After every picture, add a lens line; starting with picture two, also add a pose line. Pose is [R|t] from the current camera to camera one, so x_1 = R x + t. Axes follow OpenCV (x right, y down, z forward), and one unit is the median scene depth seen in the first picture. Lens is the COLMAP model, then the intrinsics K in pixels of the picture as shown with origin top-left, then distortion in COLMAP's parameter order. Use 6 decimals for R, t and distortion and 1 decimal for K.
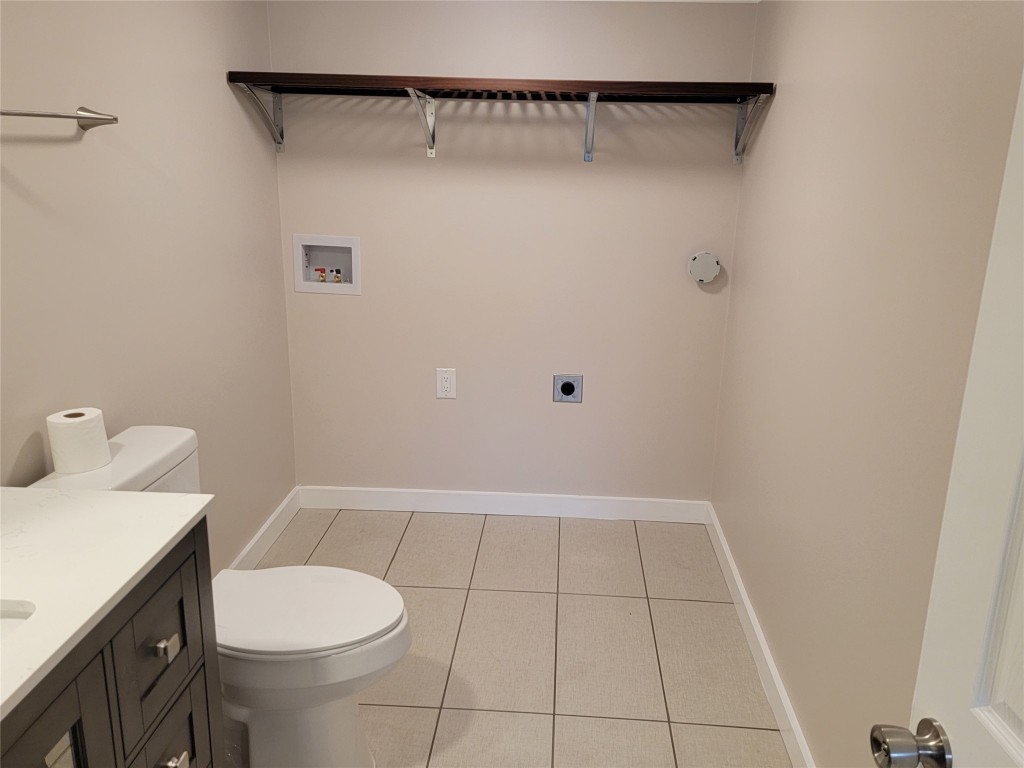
lens RADIAL K [[827.2, 0, 512.0], [0, 827.2, 384.0], [0, 0, 1]] dist [0.041298, -0.004472]
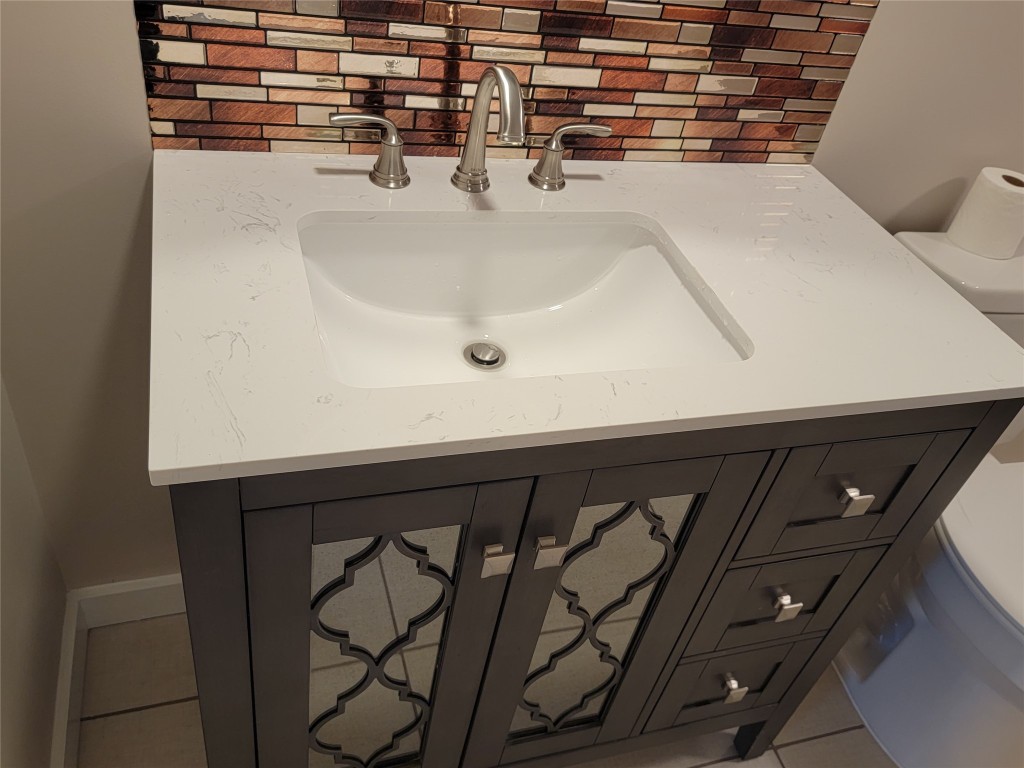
lens RADIAL K [[827.2, 0, 512.0], [0, 827.2, 384.0], [0, 0, 1]] dist [0.041298, -0.004472]
pose [[0.361645, 0.627617, -0.689427, -0.065692], [-0.408215, 0.771422, 0.488128, -0.008925], [0.838197, 0.104906, 0.535183, 0.308083]]
